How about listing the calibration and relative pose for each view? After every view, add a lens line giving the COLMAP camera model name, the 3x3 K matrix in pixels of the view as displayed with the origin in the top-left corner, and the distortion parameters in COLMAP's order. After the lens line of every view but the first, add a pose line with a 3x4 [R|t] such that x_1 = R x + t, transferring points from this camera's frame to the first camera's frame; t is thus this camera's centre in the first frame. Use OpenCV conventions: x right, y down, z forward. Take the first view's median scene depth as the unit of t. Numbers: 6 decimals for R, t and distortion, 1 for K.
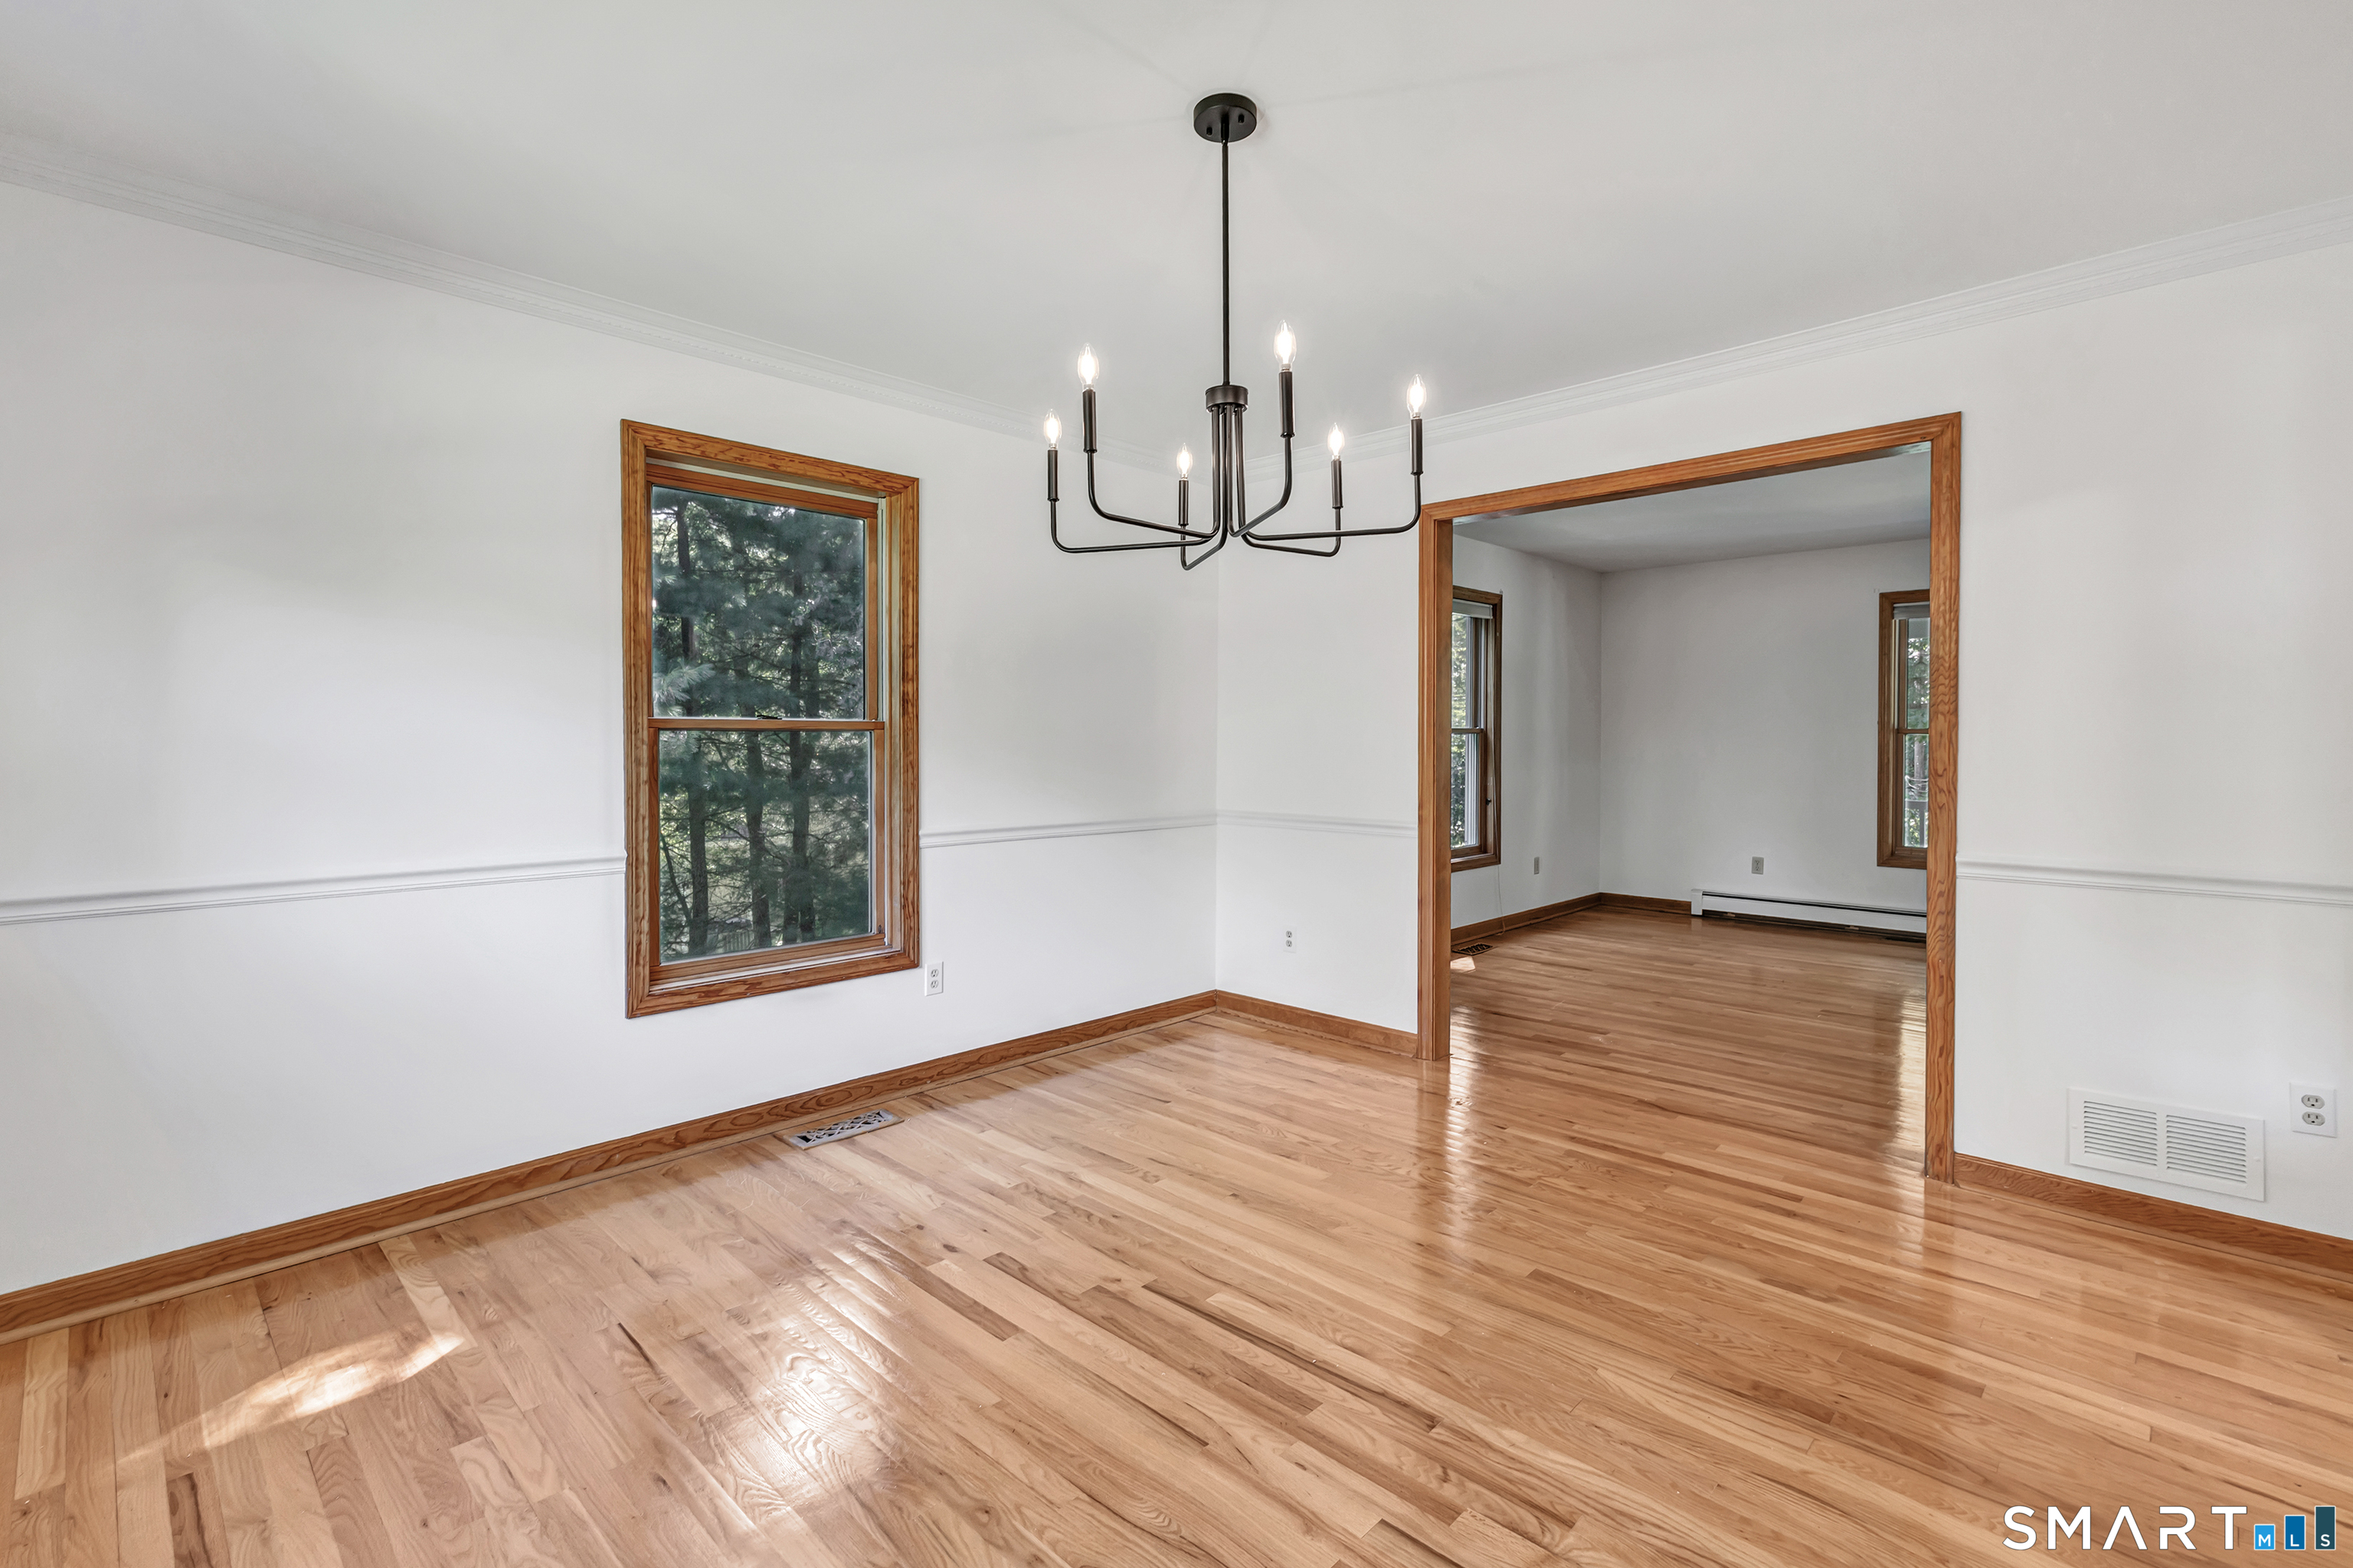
lens RADIAL K [[1033.0, 0, 1150.5], [0, 1033.0, 751.1], [0, 0, 1]] dist [-0.000610, 0.000610]
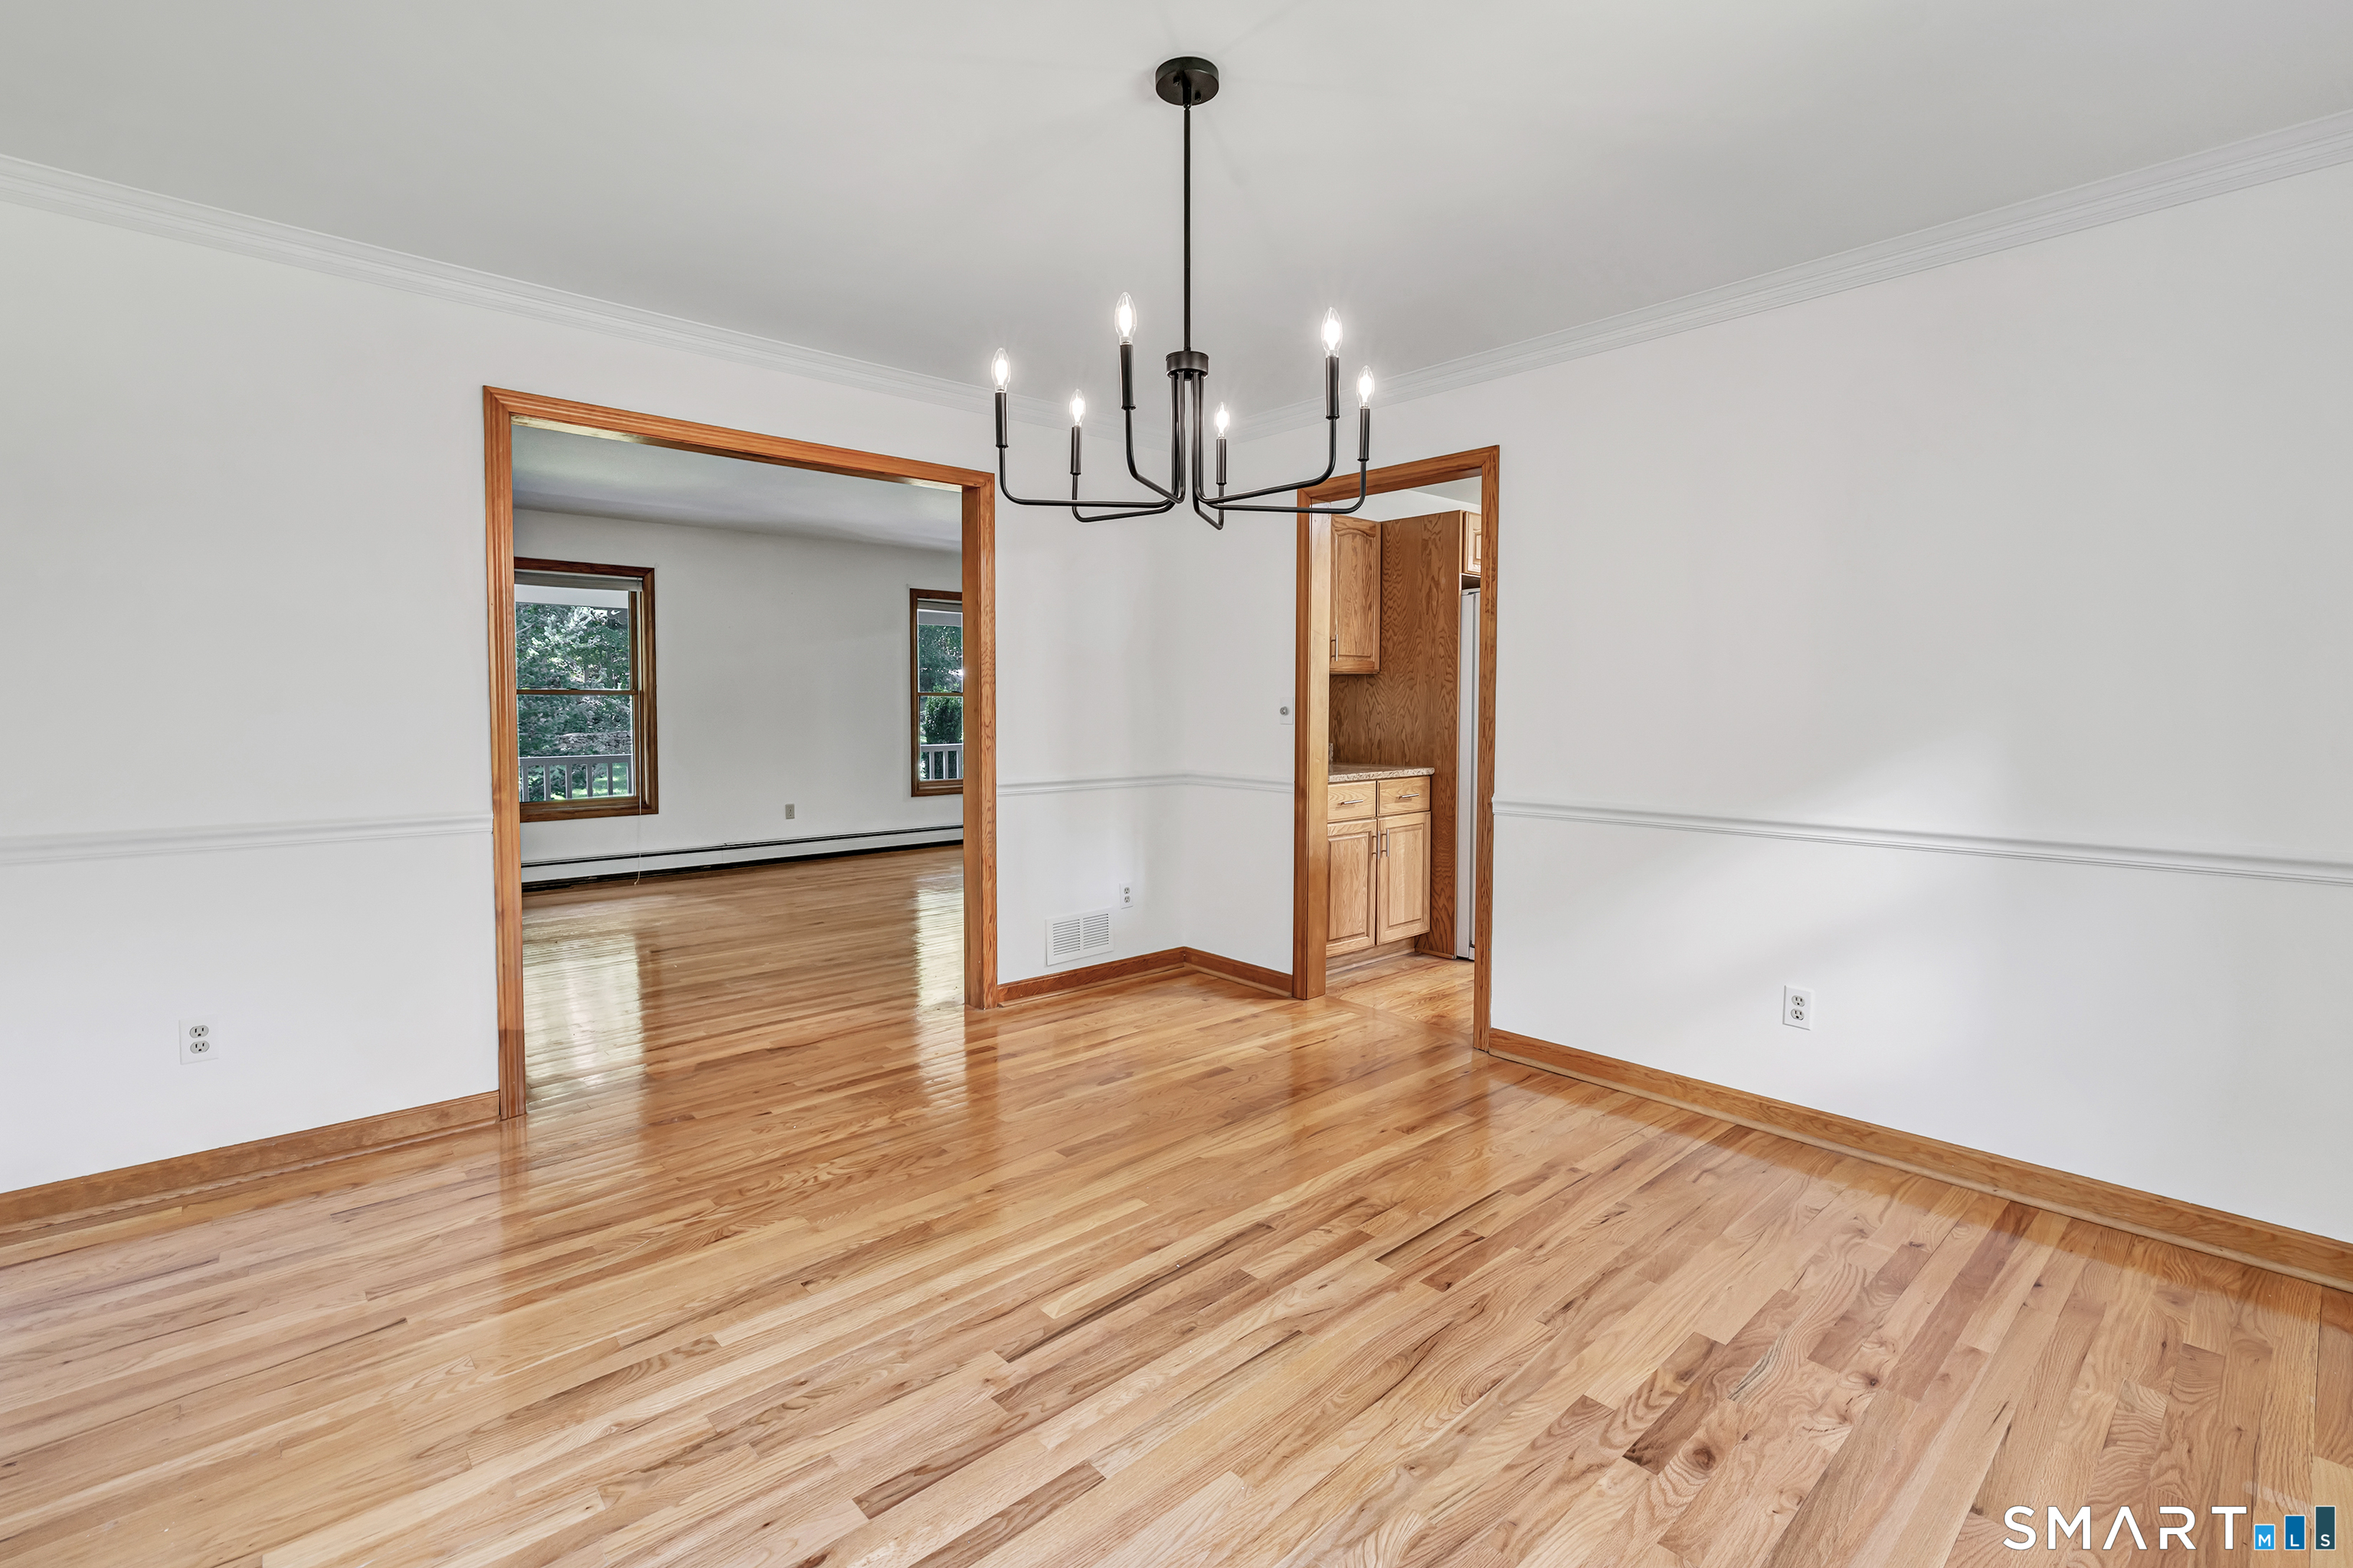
lens RADIAL K [[1036.6, 0, 1176.9], [0, 1036.6, 723.9], [0, 0, 1]] dist [0.022199, -0.000329]
pose [[0.082061, -0.023648, 0.996347, -0.800136], [0.005659, 0.999713, 0.023262, -0.014447], [-0.996611, 0.003730, 0.082171, 0.769370]]
